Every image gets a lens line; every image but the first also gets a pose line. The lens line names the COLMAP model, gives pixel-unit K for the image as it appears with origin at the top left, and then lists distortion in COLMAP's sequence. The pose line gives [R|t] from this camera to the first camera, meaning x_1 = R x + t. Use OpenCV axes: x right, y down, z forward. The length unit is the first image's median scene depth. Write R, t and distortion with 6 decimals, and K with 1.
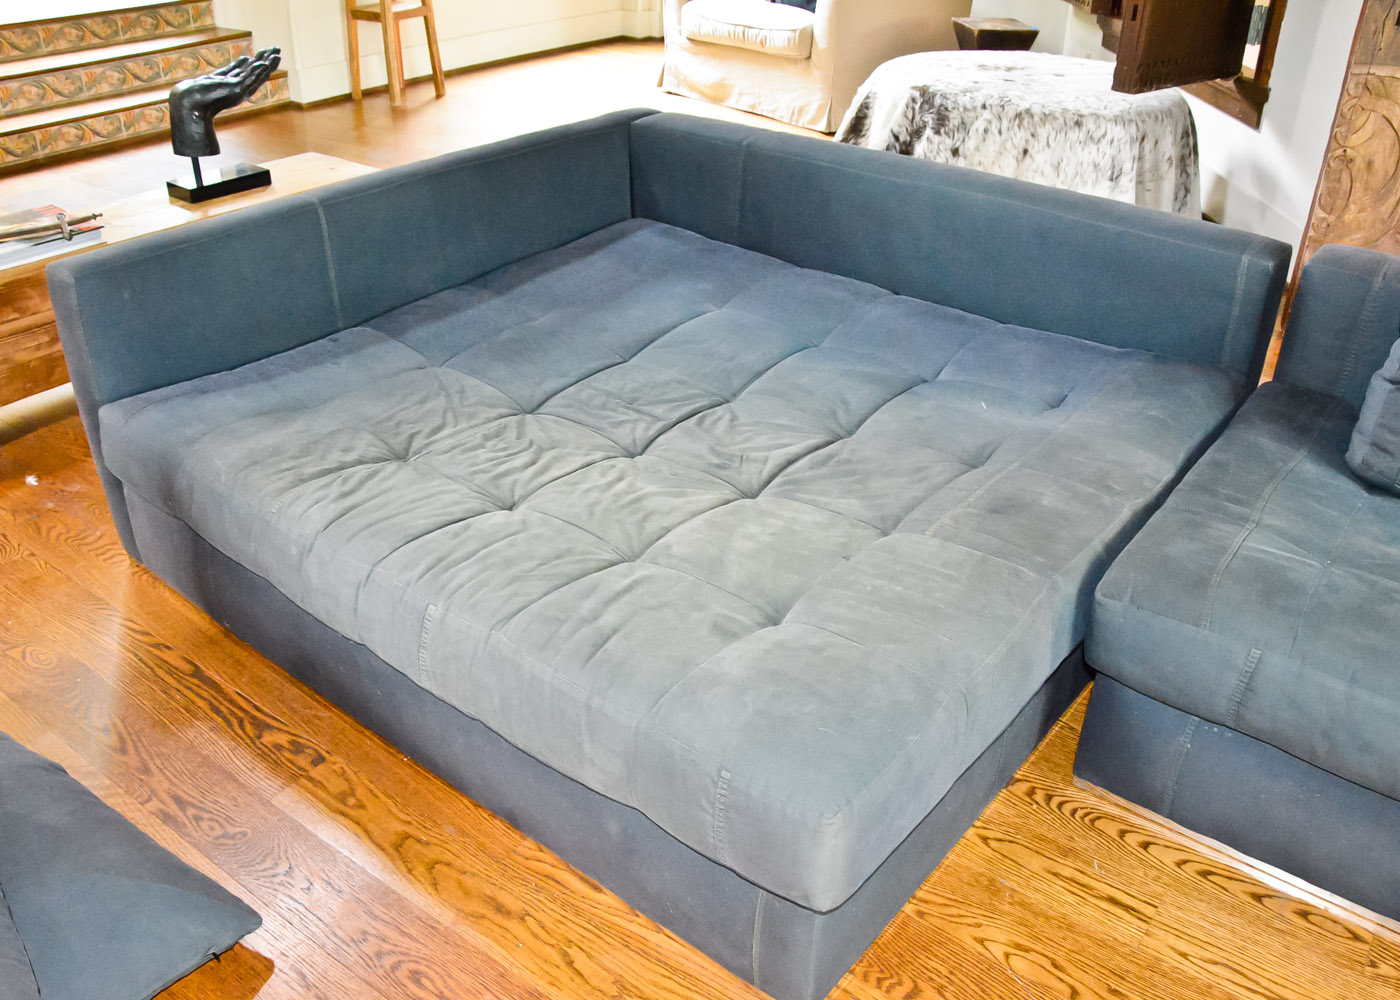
lens RADIAL K [[1187.3, 0, 700.7], [0, 1187.3, 525.8], [0, 0, 1]] dist [-0.163415, 0.112005]
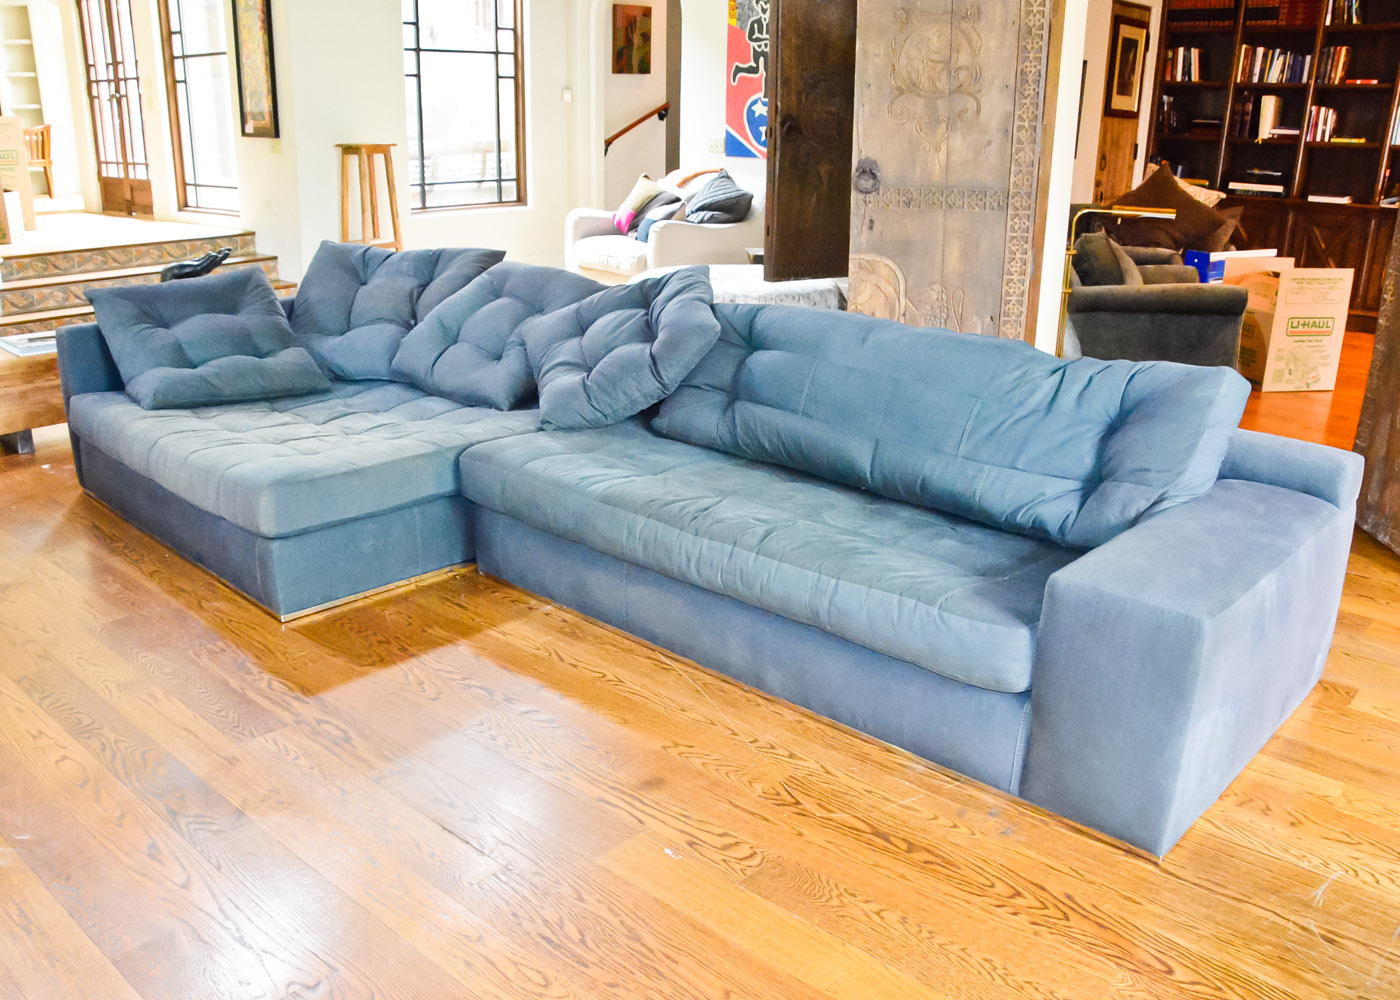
lens RADIAL K [[1187.3, 0, 700.7], [0, 1187.3, 525.8], [0, 0, 1]] dist [-0.163415, 0.112005]
pose [[0.995437, 0.034624, -0.088922, 0.871336], [-0.052832, 0.975968, -0.211414, 0.548409], [0.079465, 0.215147, 0.973343, -0.924714]]
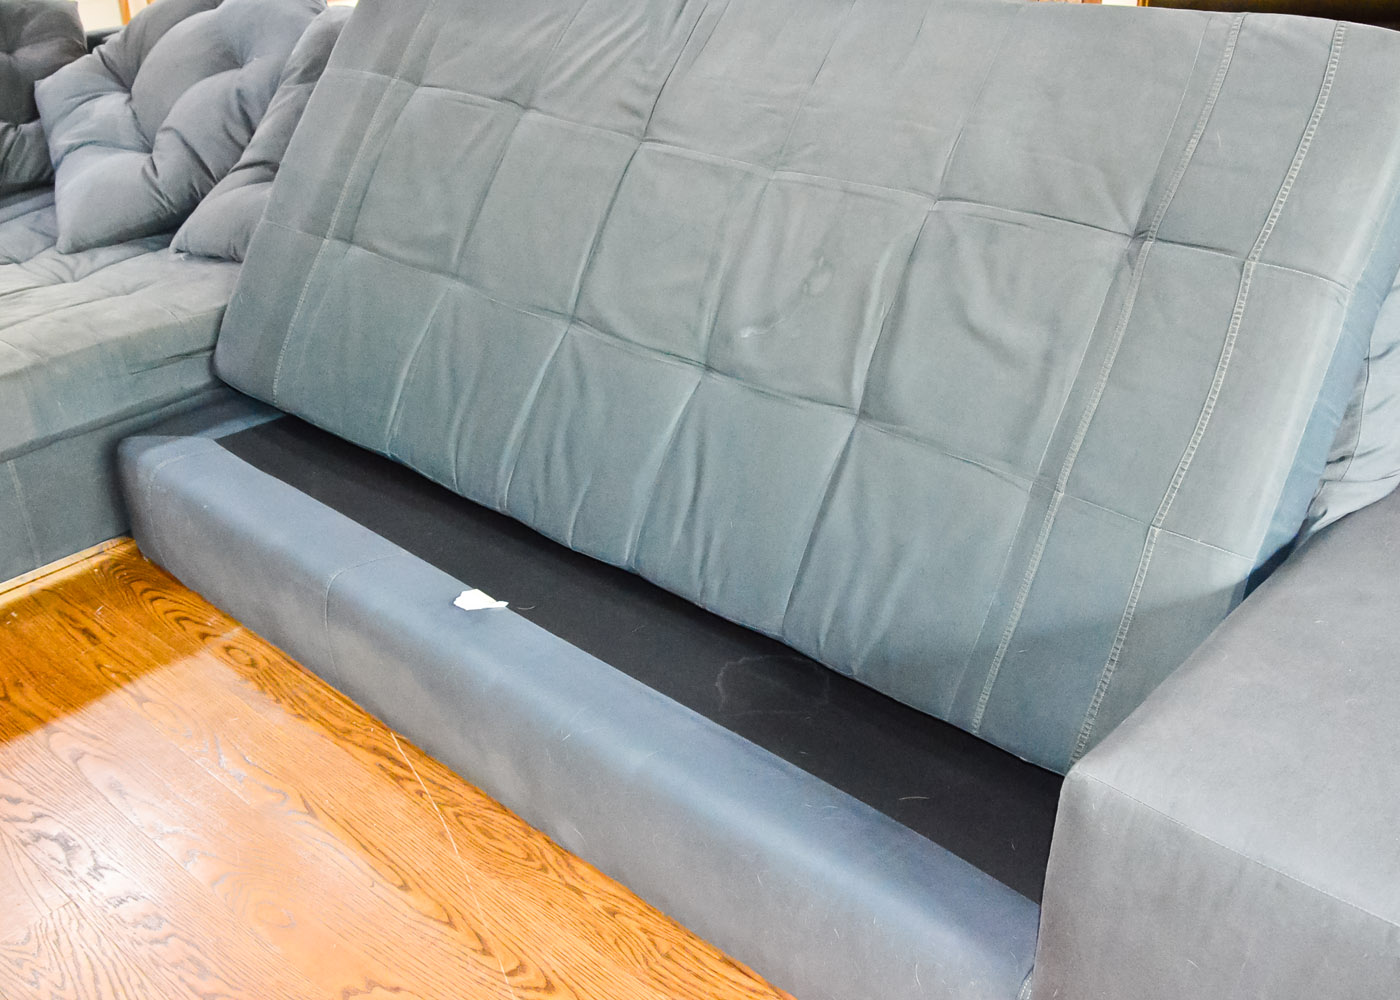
lens RADIAL K [[1392.2, 0, 700.0], [0, 1392.2, 500.0], [0, 0, 1]] dist [-0.147145, 0.233861]
pose [[0.995671, 0.014832, -0.091762, 1.017631], [-0.019087, 0.998774, -0.045676, 0.218048], [0.090972, 0.047230, 0.994733, -0.332584]]
